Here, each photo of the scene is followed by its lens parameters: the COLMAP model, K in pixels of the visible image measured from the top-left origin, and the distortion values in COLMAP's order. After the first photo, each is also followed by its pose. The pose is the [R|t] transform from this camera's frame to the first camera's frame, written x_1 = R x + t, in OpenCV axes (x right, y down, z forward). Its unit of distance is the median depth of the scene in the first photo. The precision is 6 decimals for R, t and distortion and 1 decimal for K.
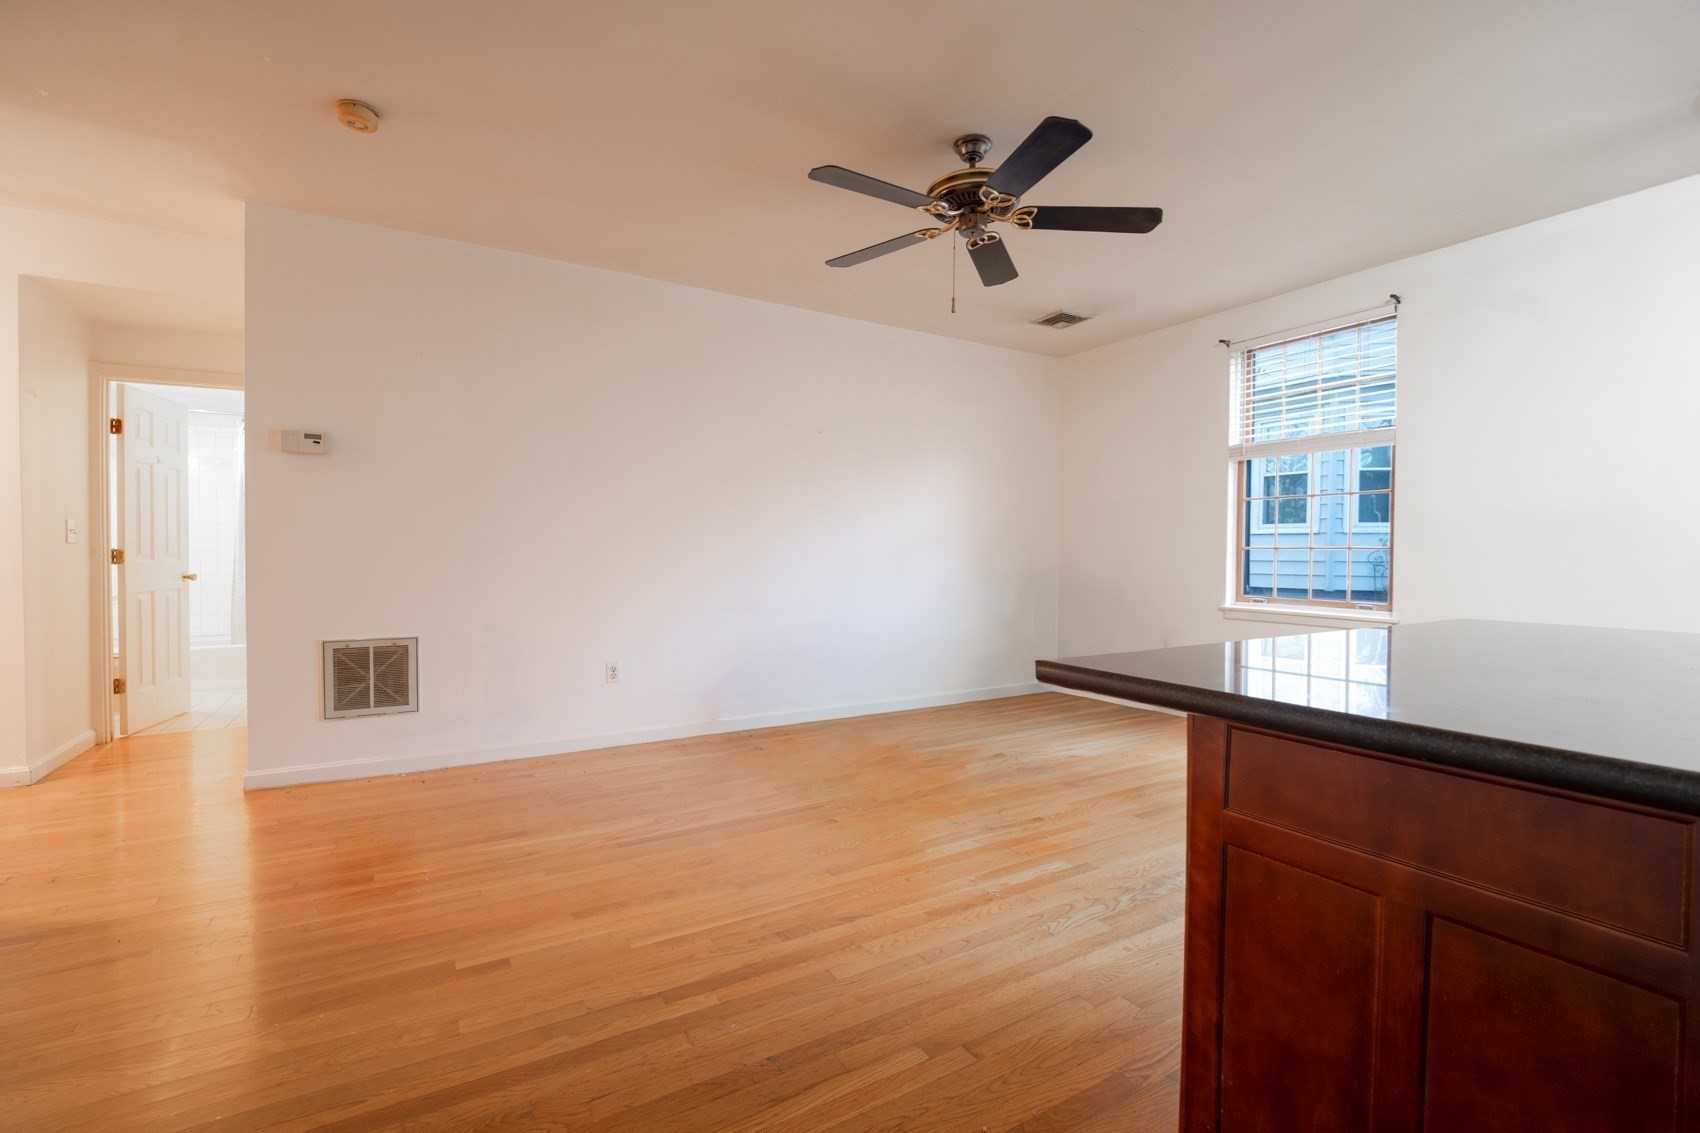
lens RADIAL K [[717.7, 0, 903.1], [0, 717.7, 566.8], [0, 0, 1]] dist [-0.010771, -0.000626]
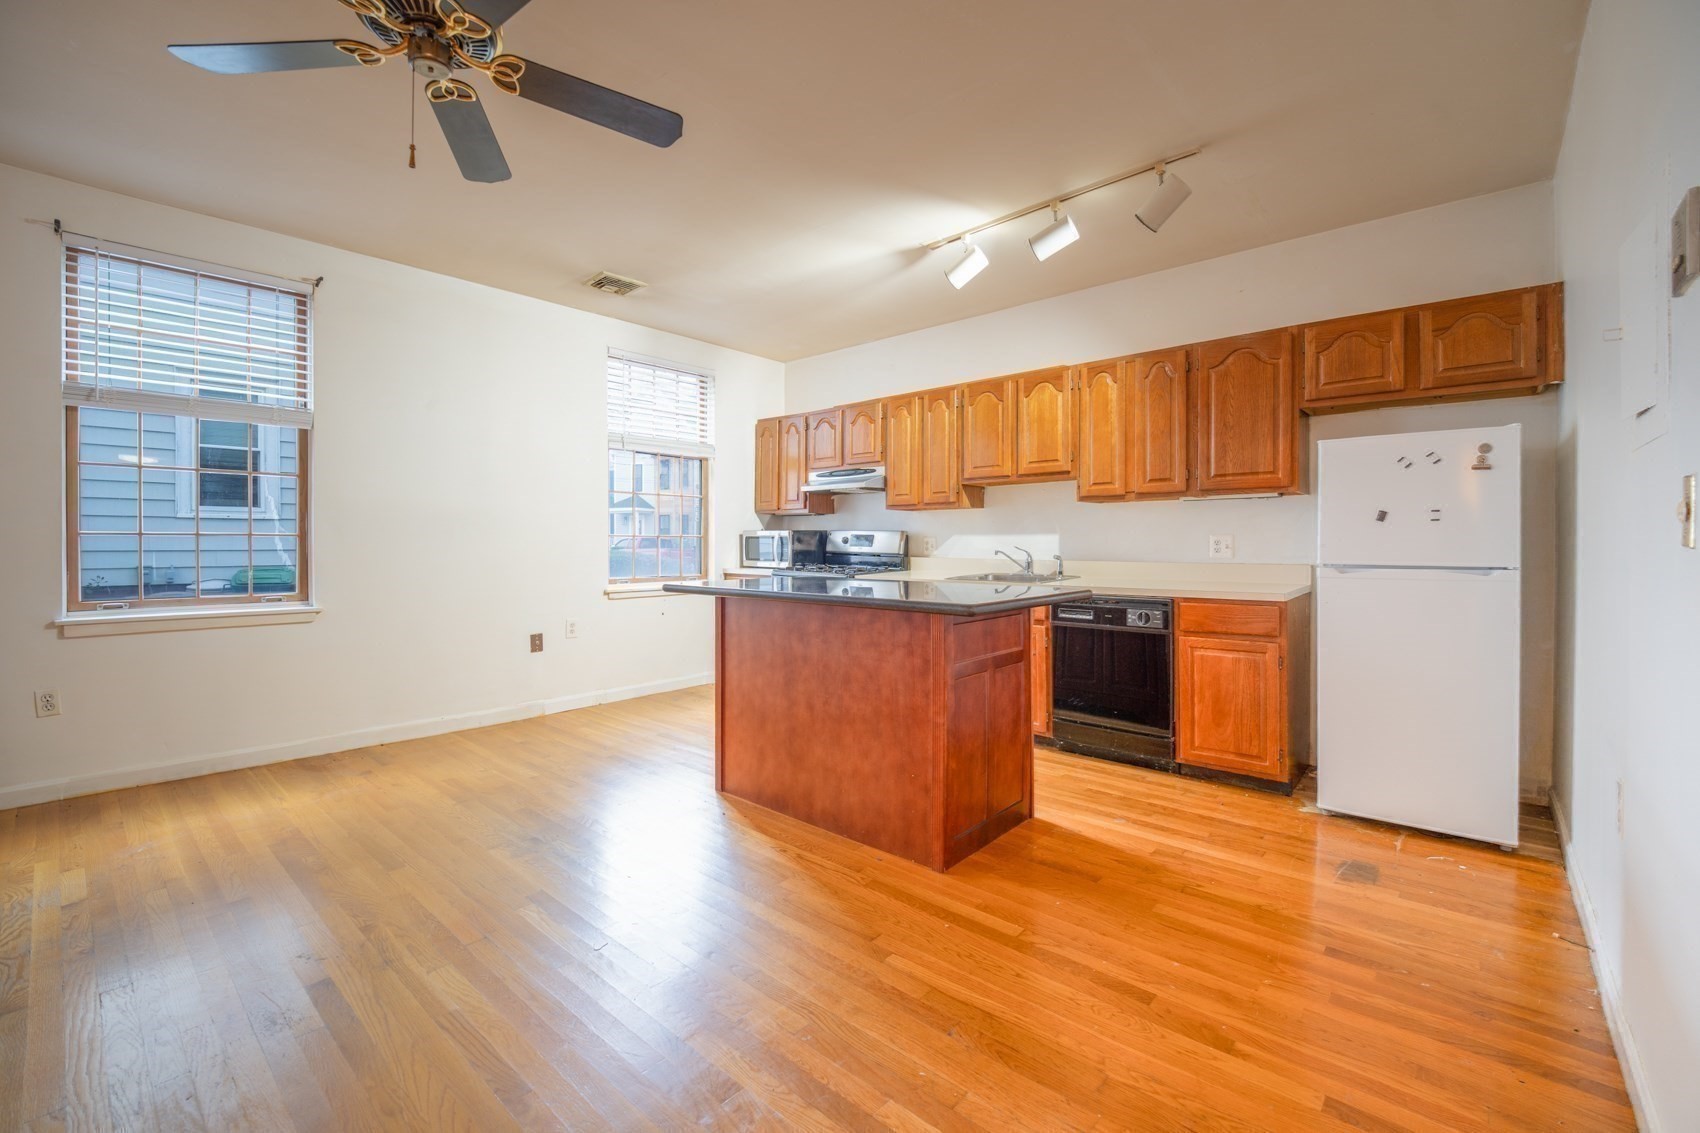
lens RADIAL K [[747.0, 0, 822.3], [0, 747.0, 553.7], [0, 0, 1]] dist [0.009192, -0.016869]
pose [[-0.258370, -0.019428, 0.965851, -0.724600], [0.013519, 0.999627, 0.023724, -0.024265], [-0.965951, 0.019187, -0.258011, 0.890085]]
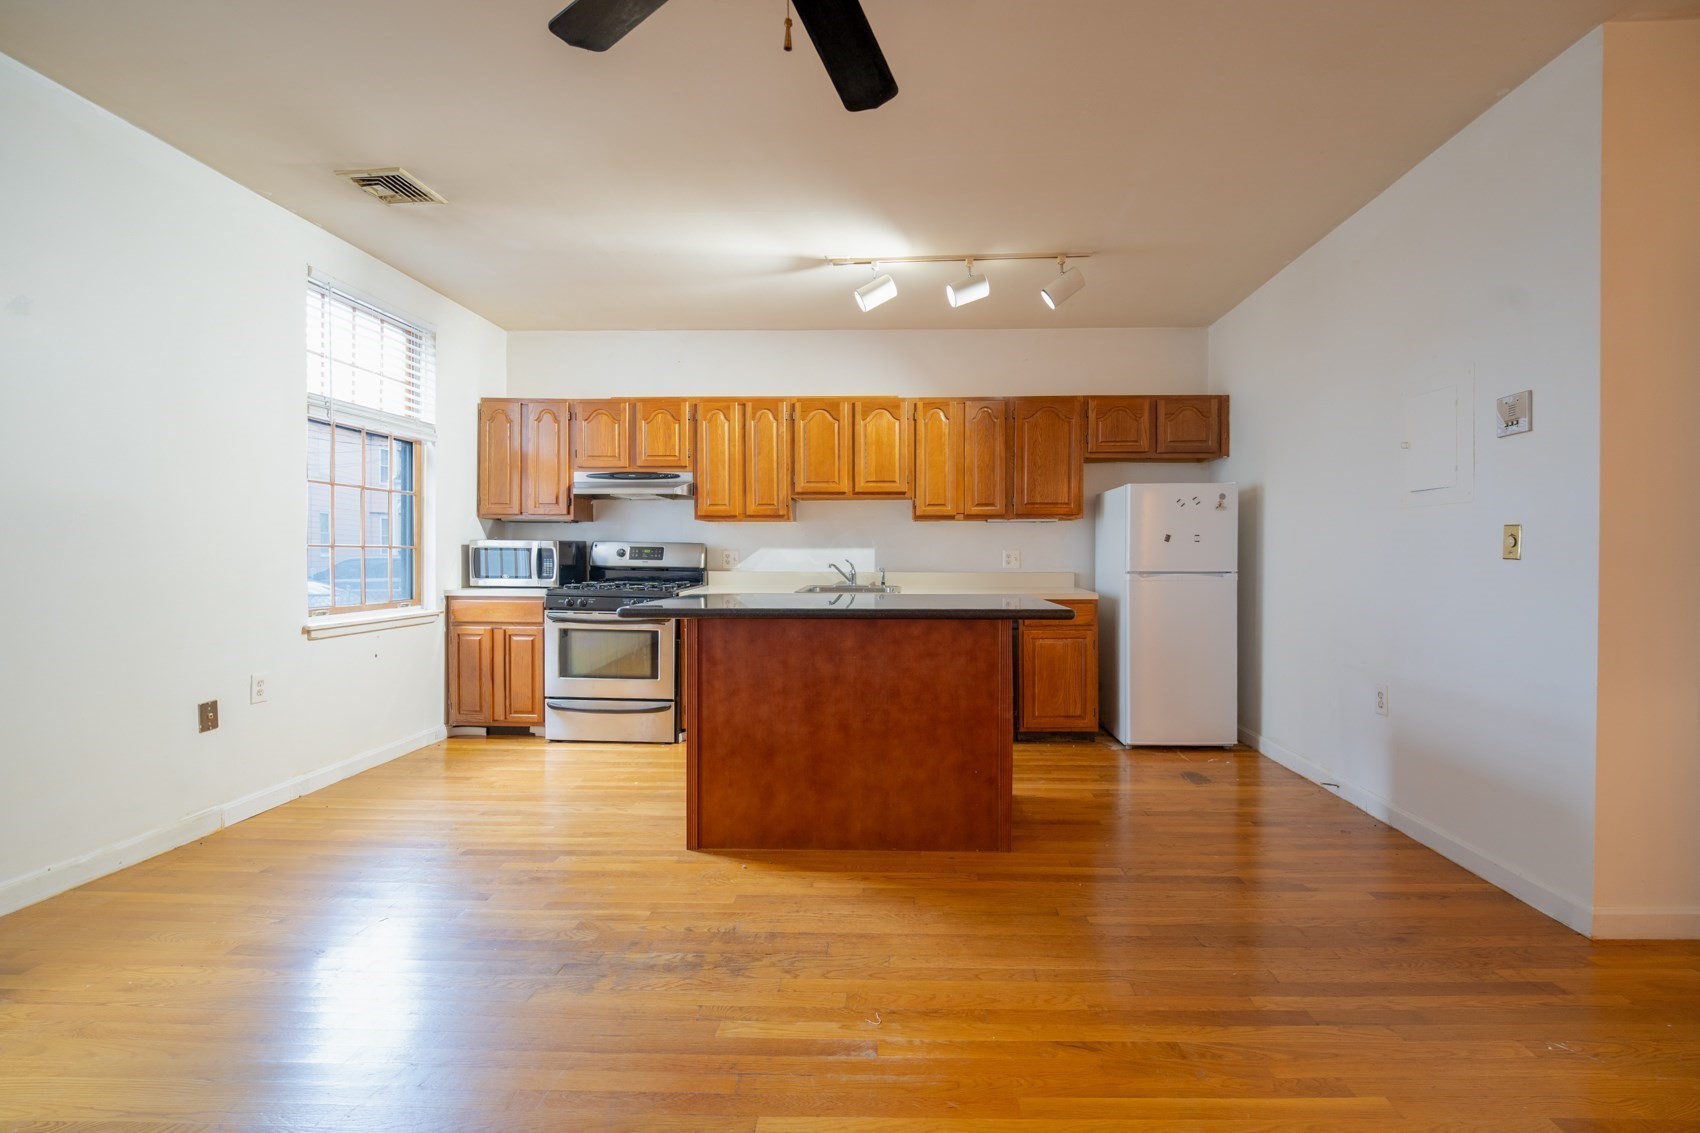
lens RADIAL K [[748.9, 0, 935.1], [0, 748.9, 571.0], [0, 0, 1]] dist [0.007385, -0.015830]
pose [[-0.845181, -0.017482, 0.534194, -0.304153], [0.002595, 0.999319, 0.036809, -0.033205], [-0.534473, 0.032497, -0.844560, 1.480510]]
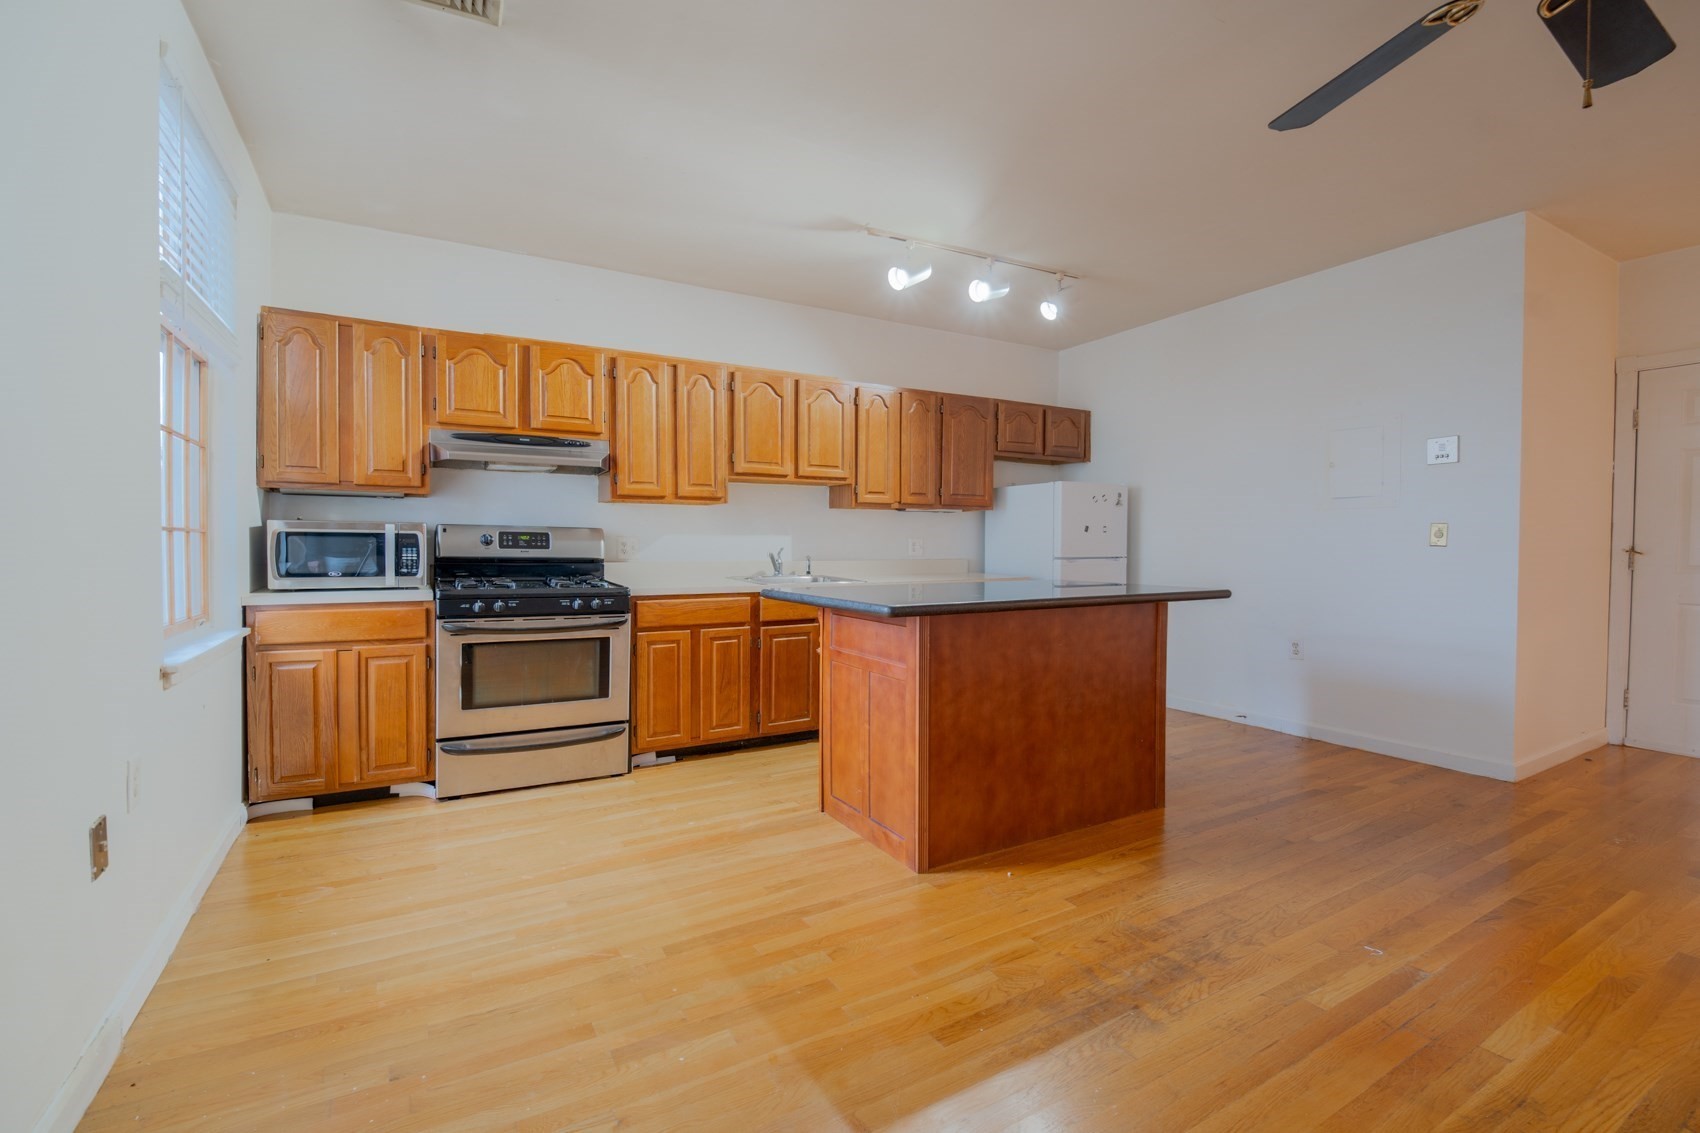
lens RADIAL K [[717.7, 0, 903.1], [0, 717.7, 566.8], [0, 0, 1]] dist [-0.010771, -0.000626]
pose [[-0.999876, -0.007400, 0.013888, 0.619067], [-0.006752, 0.998911, 0.046155, -0.028254], [-0.014214, 0.046056, -0.998838, 1.679188]]
